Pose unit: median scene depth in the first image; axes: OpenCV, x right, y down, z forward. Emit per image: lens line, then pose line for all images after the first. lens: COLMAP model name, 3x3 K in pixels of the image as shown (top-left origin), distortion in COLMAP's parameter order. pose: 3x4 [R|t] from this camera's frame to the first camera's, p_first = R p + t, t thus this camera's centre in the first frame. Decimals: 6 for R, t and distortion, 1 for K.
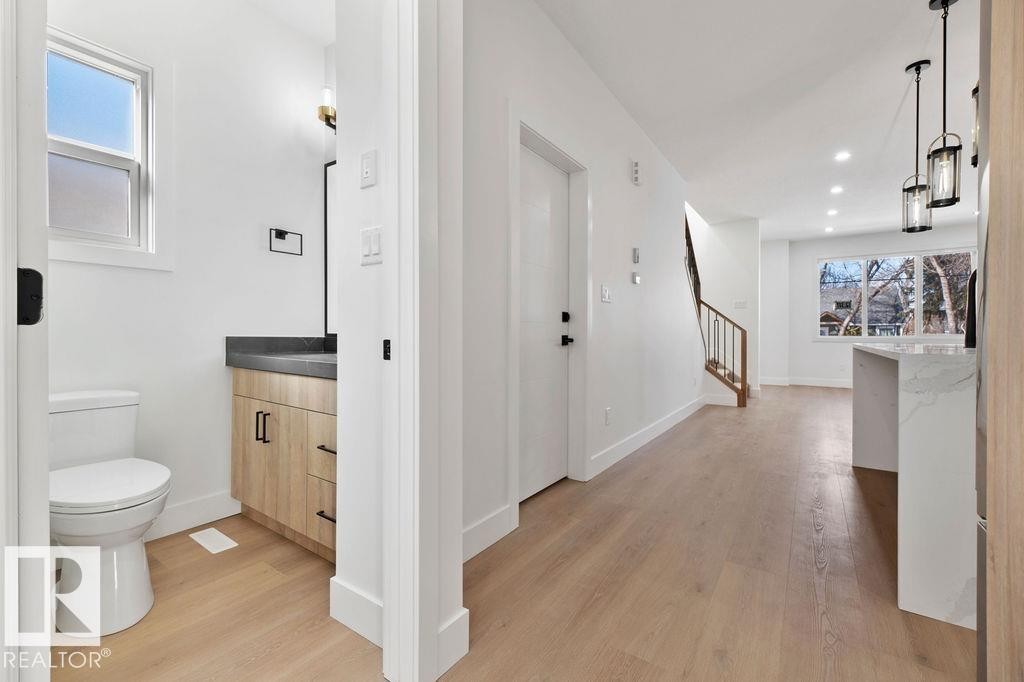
lens RADIAL K [[435.7, 0, 501.2], [0, 435.7, 336.5], [0, 0, 1]] dist [-0.009914, -0.000292]
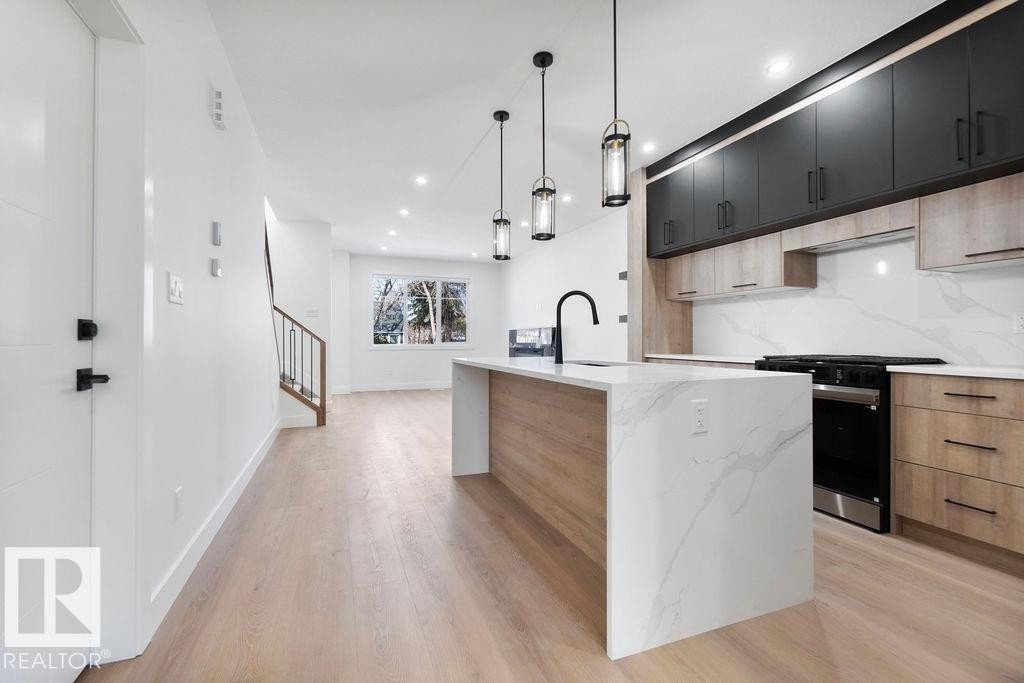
lens RADIAL K [[435.7, 0, 501.2], [0, 435.7, 337.0], [0, 0, 1]] dist [-0.009914, -0.000292]
pose [[0.554745, 0.002584, 0.832016, 0.003975], [0.006215, 0.999954, -0.007249, -0.014809], [-0.831997, 0.009192, 0.554704, 0.176196]]
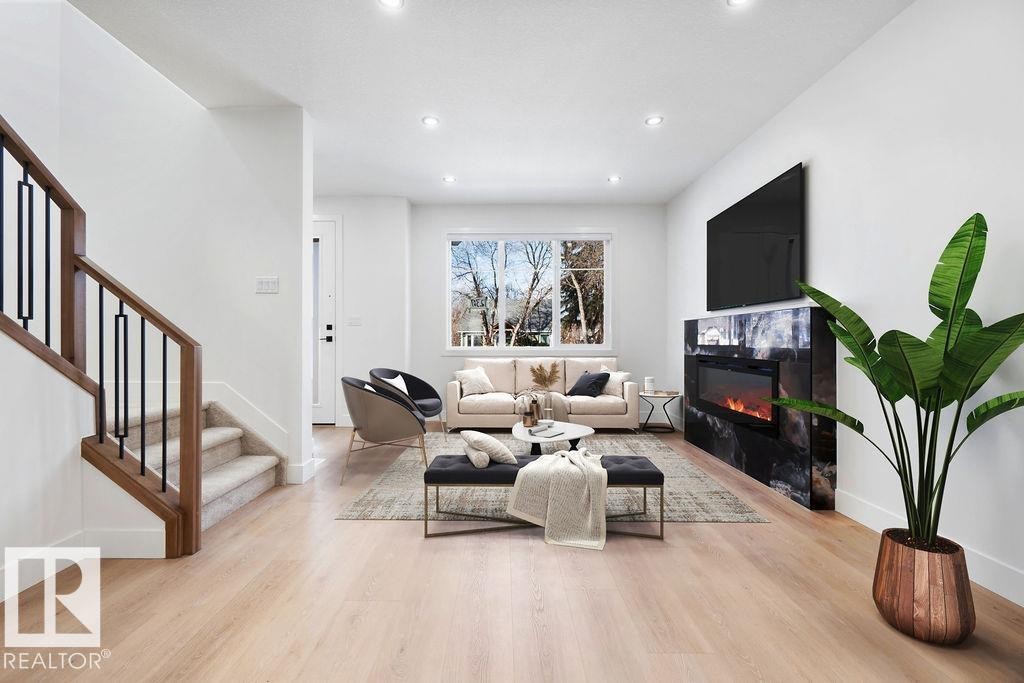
lens RADIAL K [[448.1, 0, 512.0], [0, 448.1, 341.5], [0, 0, 1]] dist [-0.002495, -0.000046]
pose [[0.796110, -0.007015, 0.605111, 0.542019], [0.008287, 0.999965, 0.000690, -0.016323], [-0.605095, 0.004465, 0.796141, 0.537917]]
